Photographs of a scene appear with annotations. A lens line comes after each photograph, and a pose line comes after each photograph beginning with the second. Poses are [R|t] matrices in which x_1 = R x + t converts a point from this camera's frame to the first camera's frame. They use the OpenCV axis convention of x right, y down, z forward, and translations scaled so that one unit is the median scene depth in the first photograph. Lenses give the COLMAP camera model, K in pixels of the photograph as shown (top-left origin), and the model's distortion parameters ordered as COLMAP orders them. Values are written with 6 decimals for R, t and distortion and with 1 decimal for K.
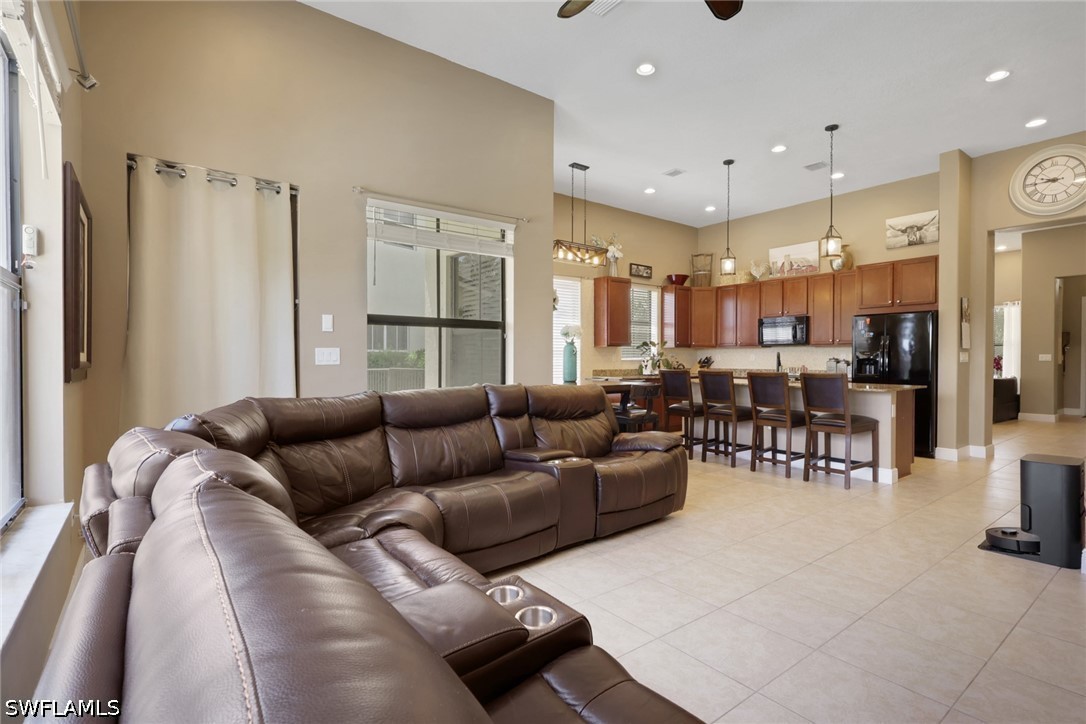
lens RADIAL K [[519.7, 0, 544.0], [0, 519.7, 364.4], [0, 0, 1]] dist [-0.000842, -0.000024]
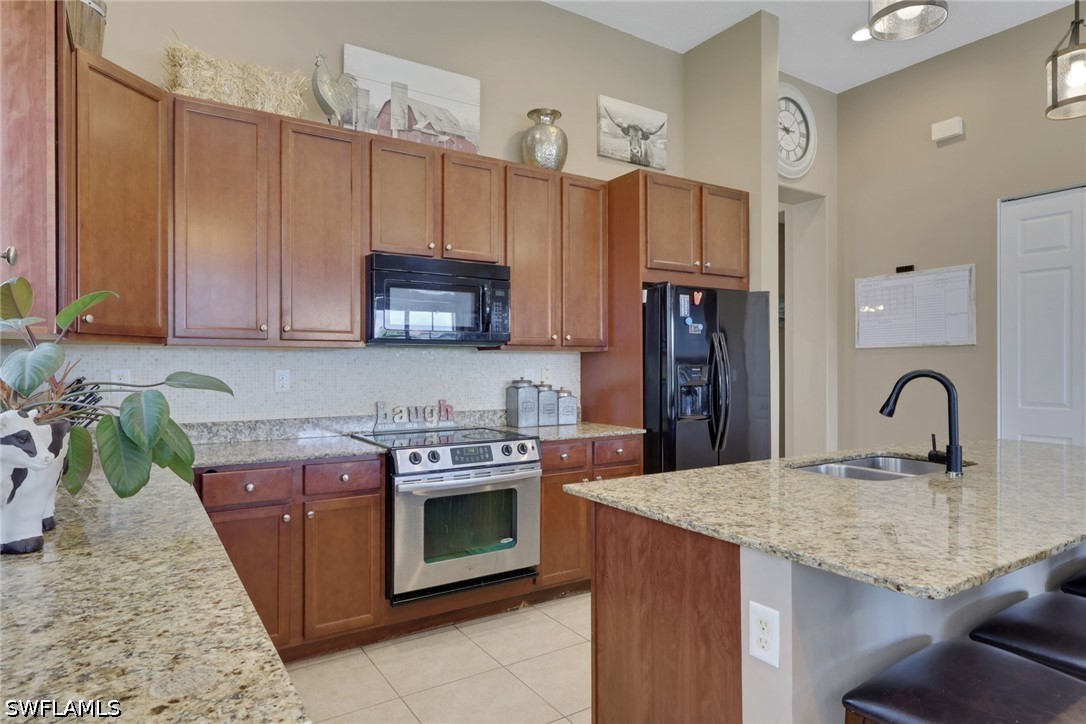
lens RADIAL K [[627.1, 0, 543.0], [0, 627.1, 362.0], [0, 0, 1]] dist [-0.000477, -0.000141]
pose [[0.077782, 0.003964, 0.996962, 0.066379], [0.010338, 0.999935, -0.004782, -0.024600], [-0.996917, 0.010678, 0.077736, 1.006663]]
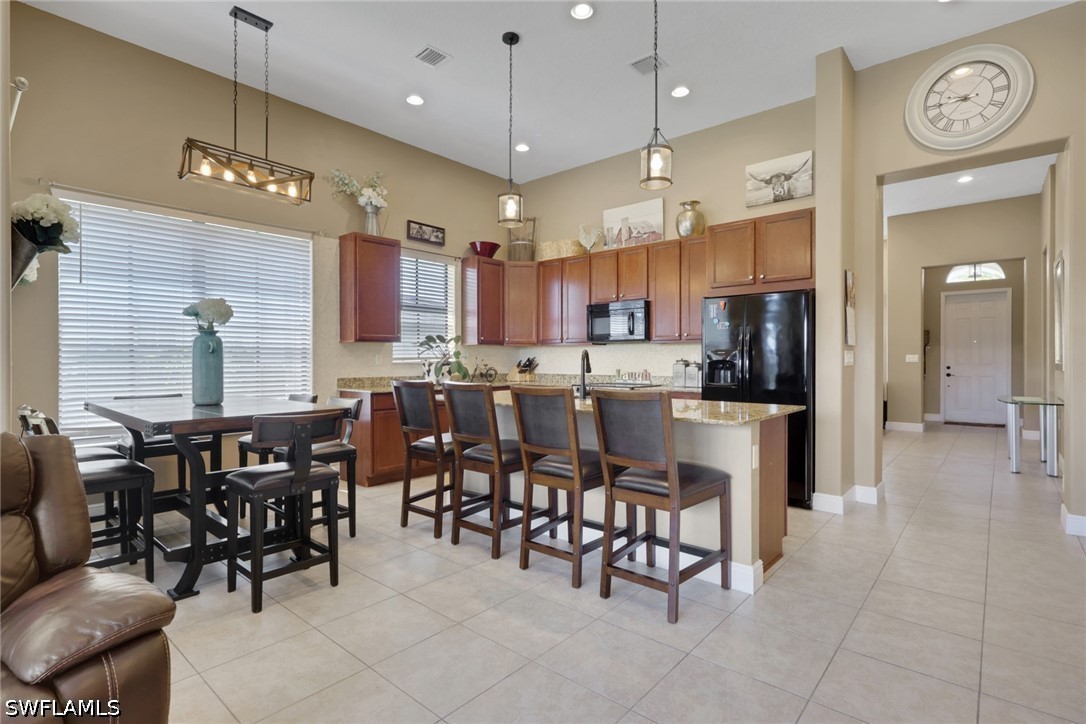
lens RADIAL K [[529.3, 0, 543.0], [0, 529.3, 362.0], [0, 0, 1]] dist [0.001197, 0.000138]
pose [[0.978948, -0.002622, 0.204091, 0.234248], [0.004074, 0.999969, -0.006695, -0.004818], [-0.204067, 0.007385, 0.978929, 0.343211]]
